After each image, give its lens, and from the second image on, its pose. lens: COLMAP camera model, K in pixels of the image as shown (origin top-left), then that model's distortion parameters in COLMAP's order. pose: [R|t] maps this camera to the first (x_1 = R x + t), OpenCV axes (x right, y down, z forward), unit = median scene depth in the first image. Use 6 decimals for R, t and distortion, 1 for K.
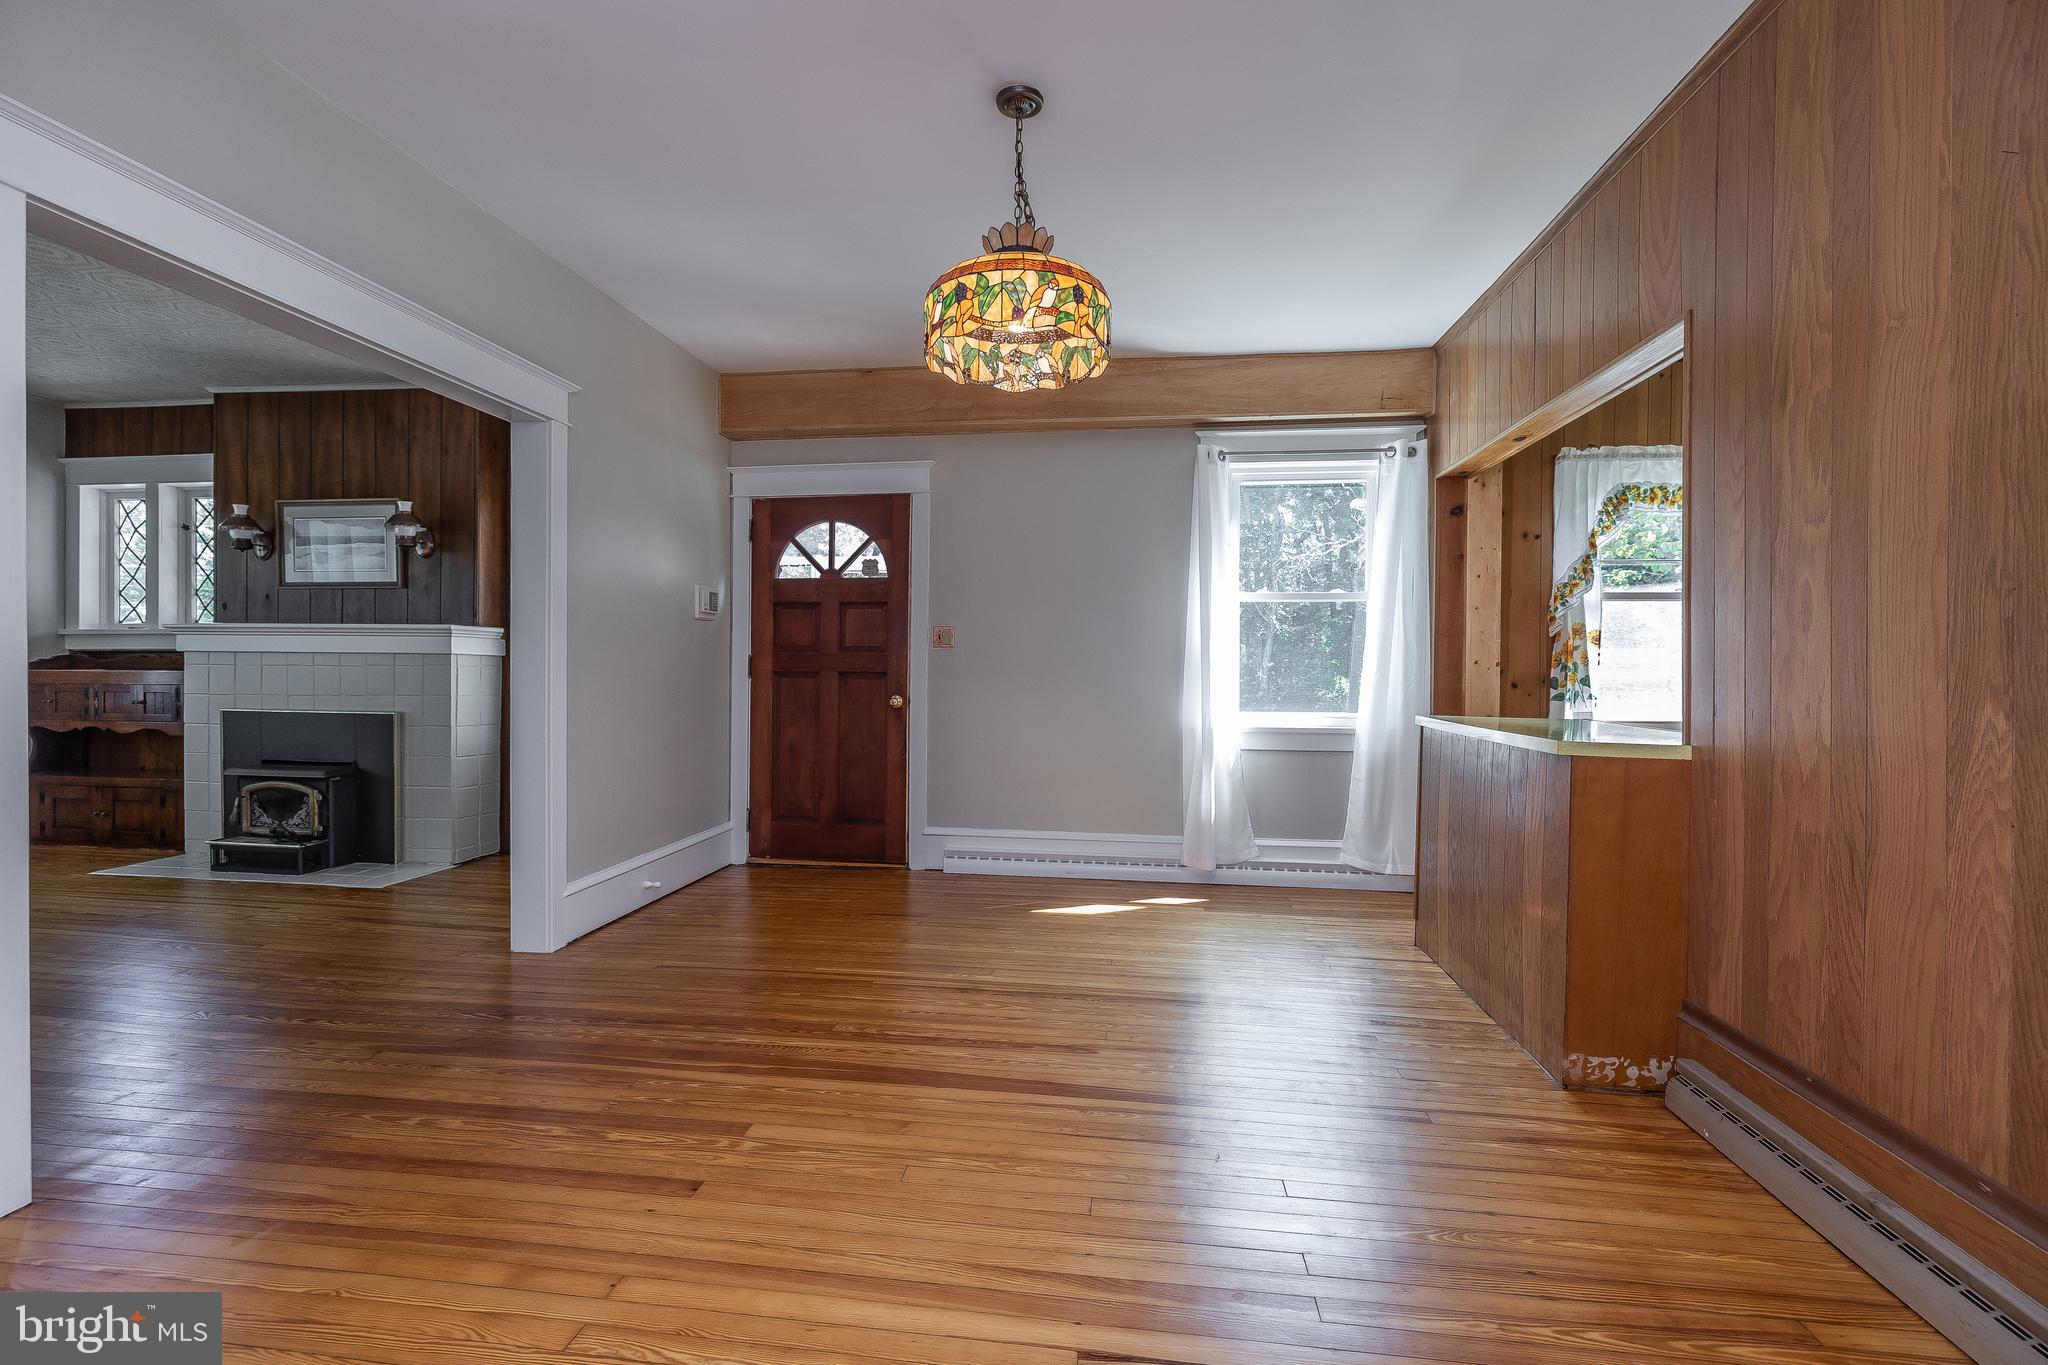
lens RADIAL K [[893.5, 0, 1019.7], [0, 893.5, 670.6], [0, 0, 1]] dist [0.001773, -0.000064]
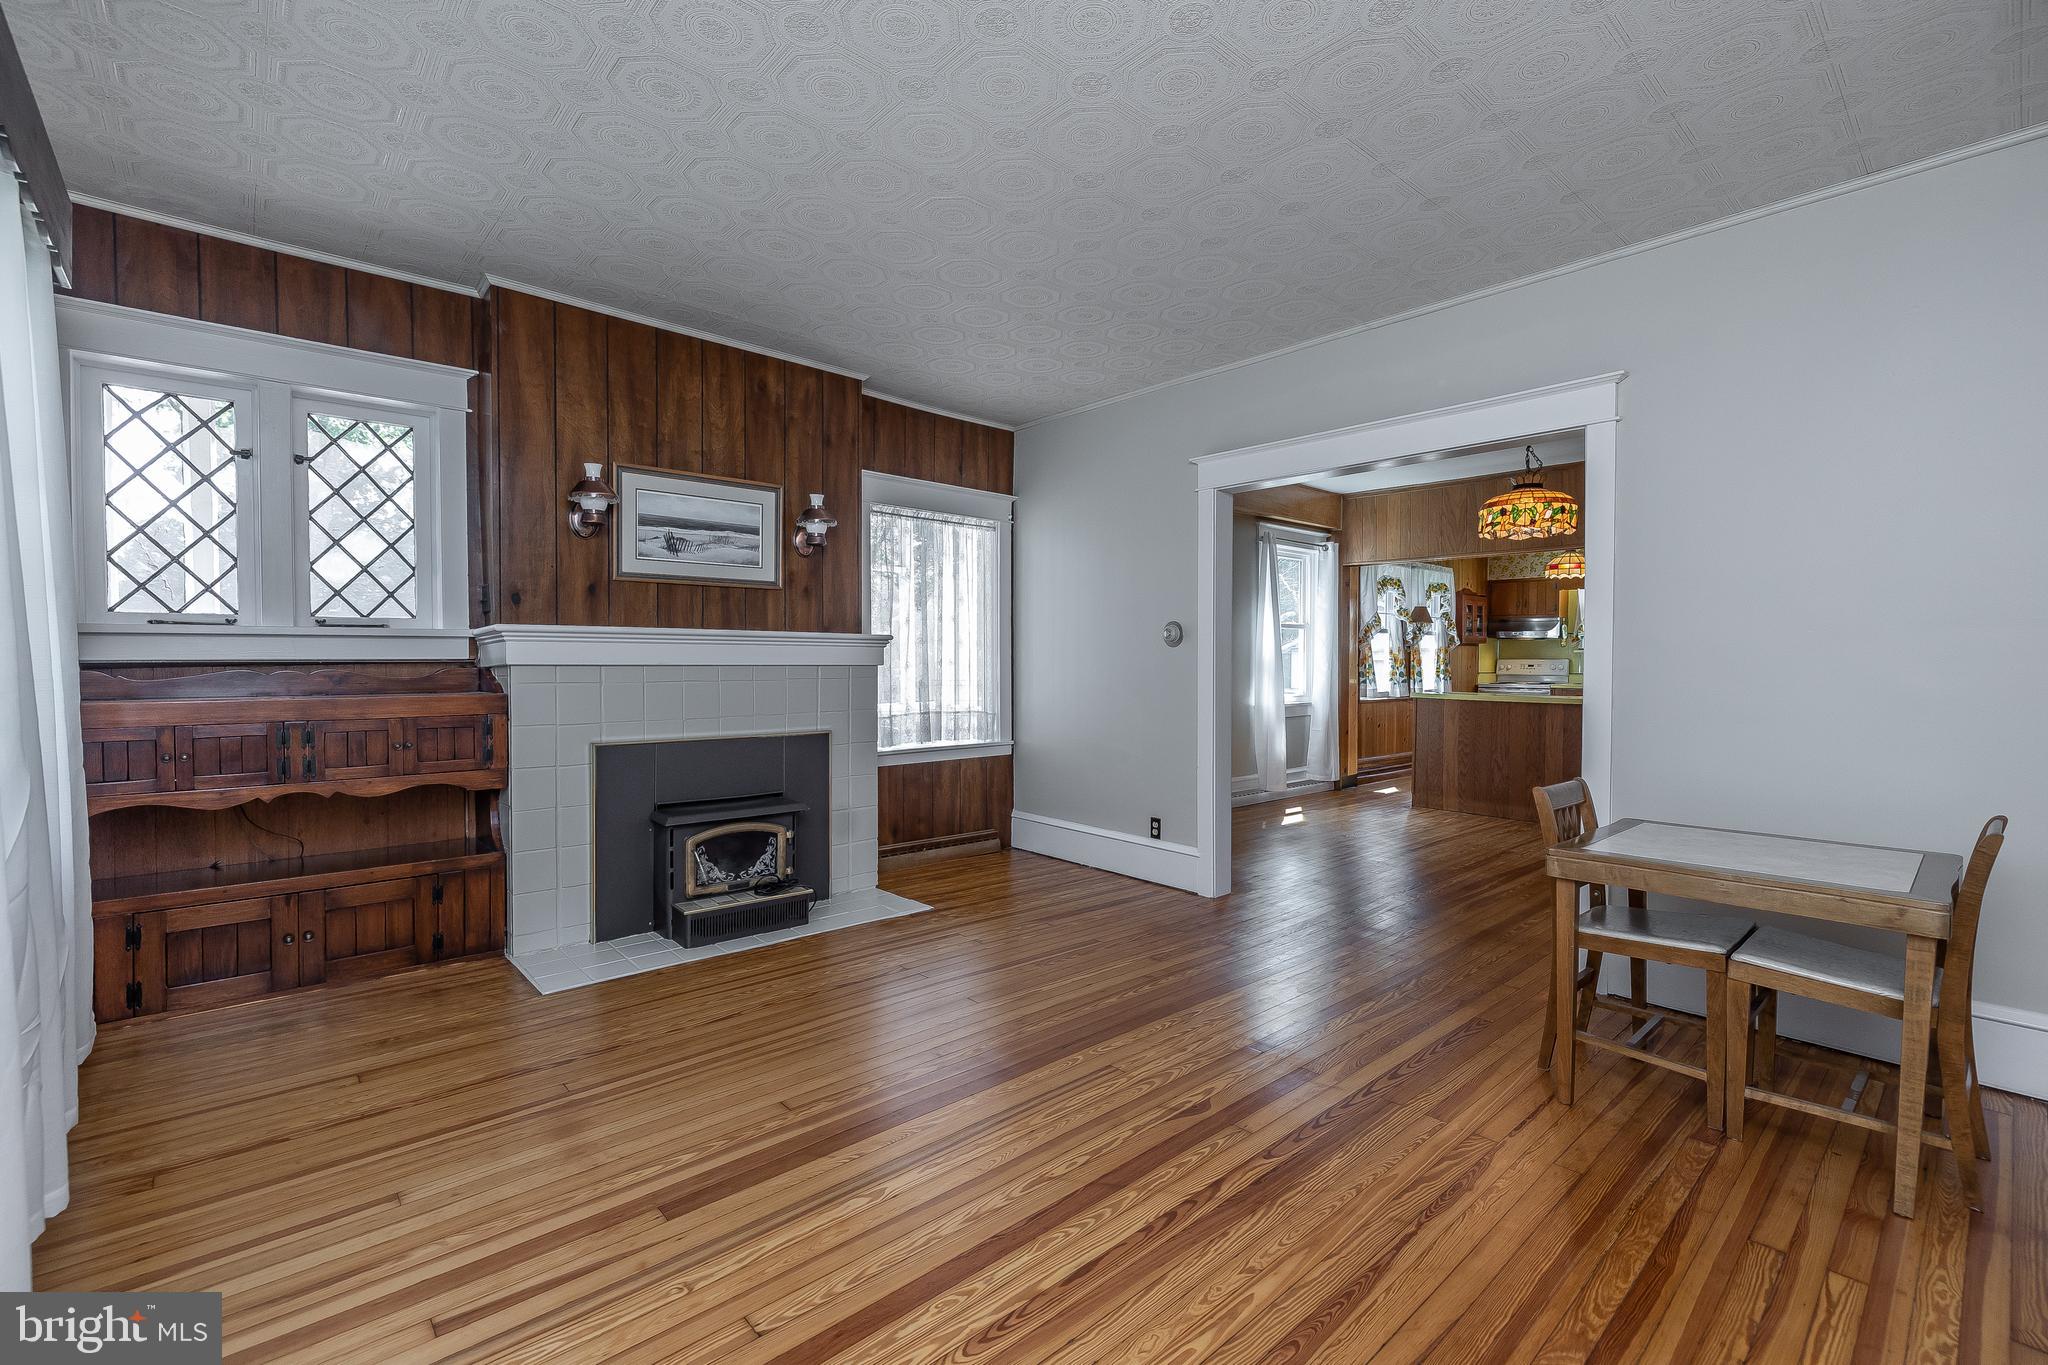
lens RADIAL K [[893.5, 0, 1041.6], [0, 893.5, 687.6], [0, 0, 1]] dist [0.001773, -0.000064]
pose [[0.644530, -0.030066, 0.763988, -1.185677], [0.005451, 0.999382, 0.034731, -0.026292], [-0.764559, -0.018221, 0.644296, 0.242885]]
